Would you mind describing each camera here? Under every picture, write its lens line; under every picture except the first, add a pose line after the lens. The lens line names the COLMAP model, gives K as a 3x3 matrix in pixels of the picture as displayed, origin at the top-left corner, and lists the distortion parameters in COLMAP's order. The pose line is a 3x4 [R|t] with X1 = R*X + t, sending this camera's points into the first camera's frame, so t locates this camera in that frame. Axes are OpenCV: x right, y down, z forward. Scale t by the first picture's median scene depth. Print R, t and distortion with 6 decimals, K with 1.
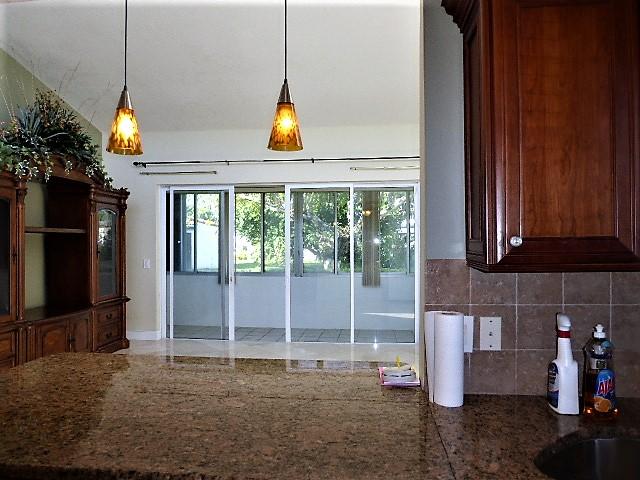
lens RADIAL K [[458.7, 0, 318.4], [0, 458.7, 244.2], [0, 0, 1]] dist [-0.036777, 0.006699]
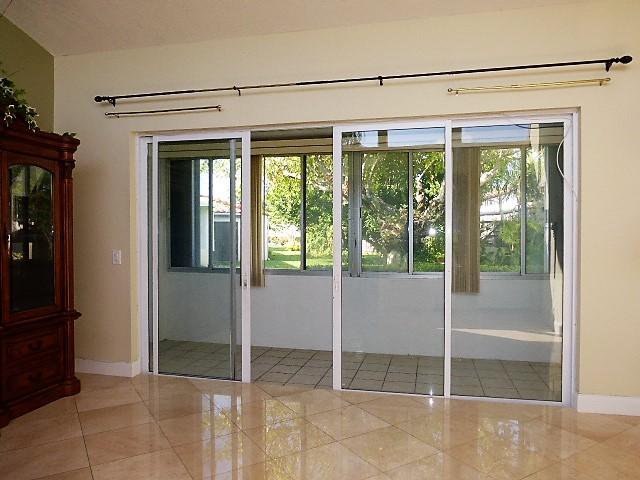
lens RADIAL K [[458.7, 0, 318.4], [0, 458.7, 244.2], [0, 0, 1]] dist [-0.036777, 0.006699]
pose [[0.992698, 0.007561, -0.120386, -0.016936], [-0.005288, 0.999802, 0.019194, 0.010201], [0.120507, -0.018417, 0.992542, 0.359676]]
